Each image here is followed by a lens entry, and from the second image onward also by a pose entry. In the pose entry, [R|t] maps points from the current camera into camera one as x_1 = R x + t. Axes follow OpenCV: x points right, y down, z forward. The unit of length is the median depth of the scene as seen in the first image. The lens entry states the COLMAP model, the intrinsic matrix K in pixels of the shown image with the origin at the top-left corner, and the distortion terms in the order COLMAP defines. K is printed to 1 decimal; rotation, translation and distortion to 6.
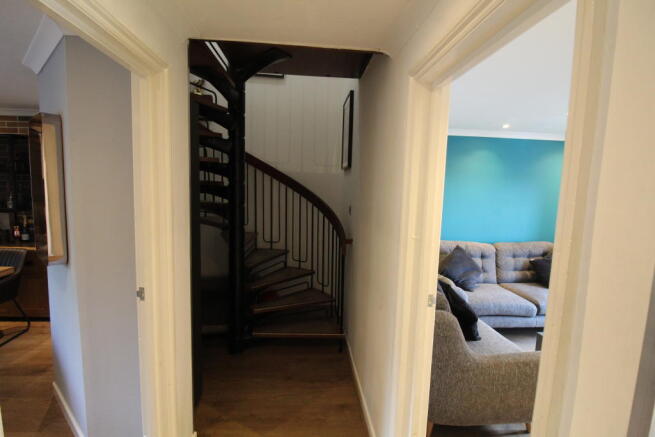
lens RADIAL K [[305.2, 0, 328.0], [0, 305.2, 218.4], [0, 0, 1]] dist [-0.003487, -0.002054]
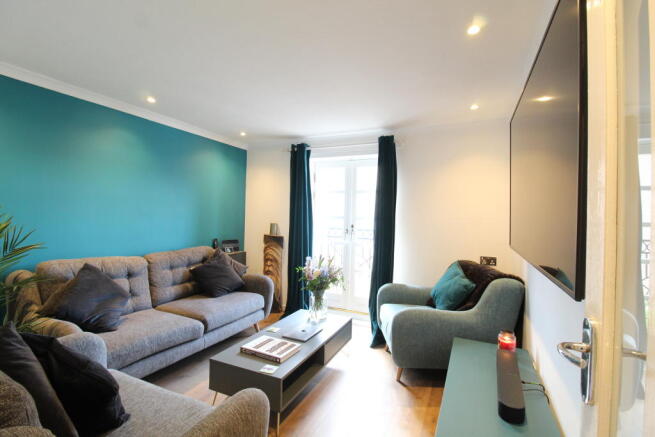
lens RADIAL K [[305.2, 0, 327.7], [0, 305.2, 217.5], [0, 0, 1]] dist [-0.003487, -0.002054]
pose [[0.505889, -0.015767, 0.862455, 0.132693], [0.081368, 0.996247, -0.029516, 0.050933], [-0.858752, 0.085108, 0.505273, 0.237331]]
